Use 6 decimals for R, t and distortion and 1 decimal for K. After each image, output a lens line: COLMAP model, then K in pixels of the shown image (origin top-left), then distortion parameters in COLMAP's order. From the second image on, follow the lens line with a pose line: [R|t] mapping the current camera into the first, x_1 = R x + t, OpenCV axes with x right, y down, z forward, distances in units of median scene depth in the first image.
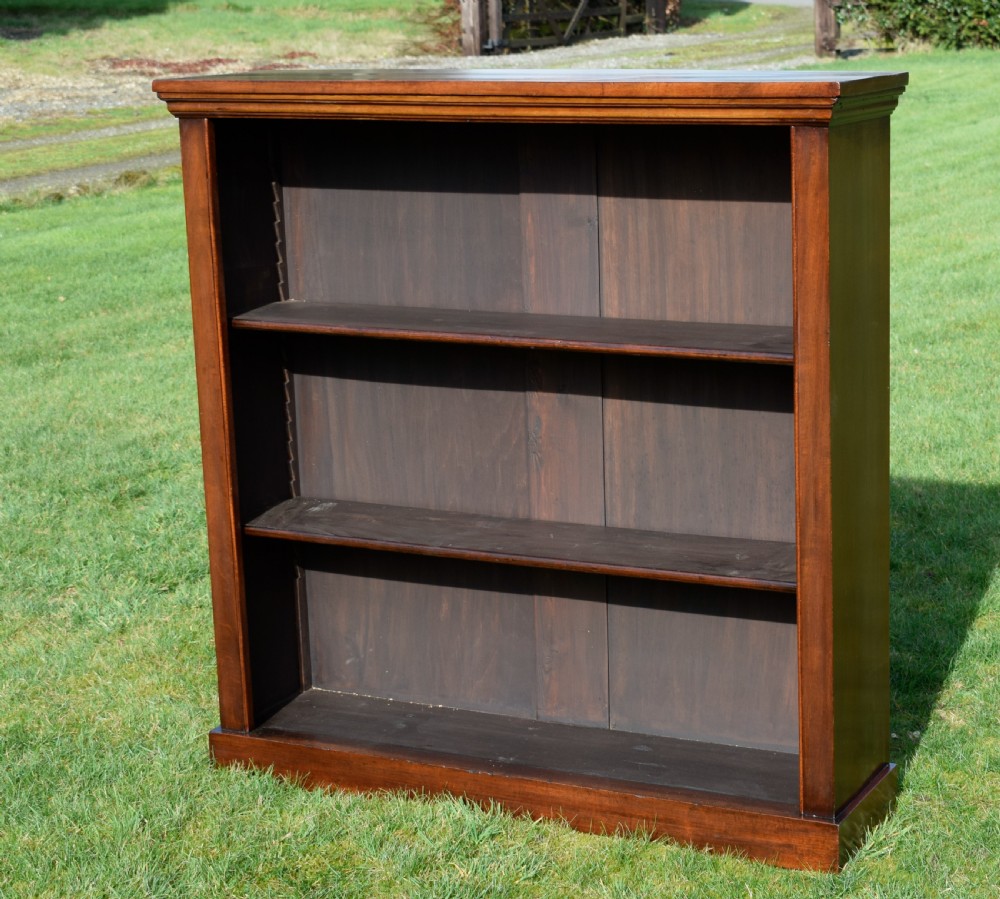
lens RADIAL K [[2368.9, 0, 577.8], [0, 2368.9, 470.1], [0, 0, 1]] dist [-0.011587, 0.000000]
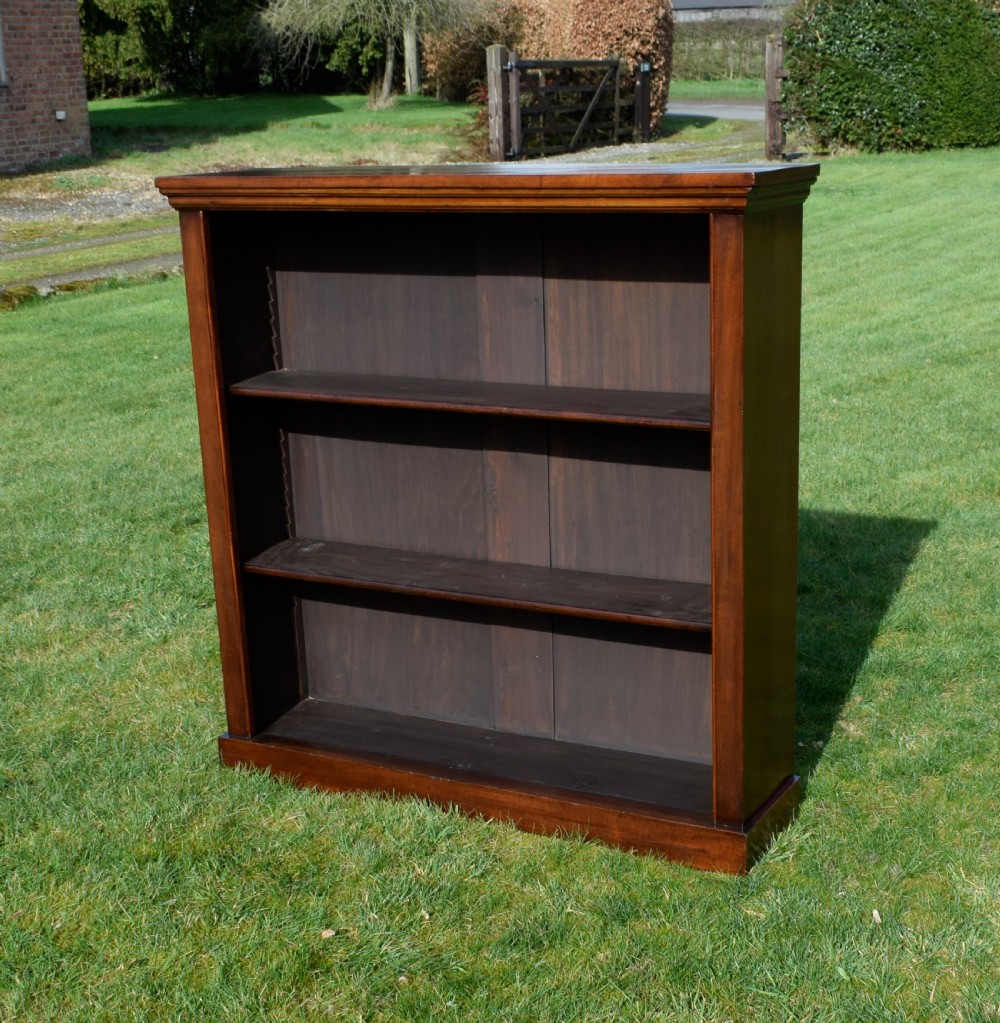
lens RADIAL K [[1755.1, 0, 484.7], [0, 1755.1, 642.8], [0, 0, 1]] dist [-0.020715, 0.000000]
pose [[0.998283, 0.006817, -0.058183, 0.029846], [-0.001313, 0.995559, 0.094130, -0.020345], [0.058567, -0.093892, 0.993858, 0.144963]]
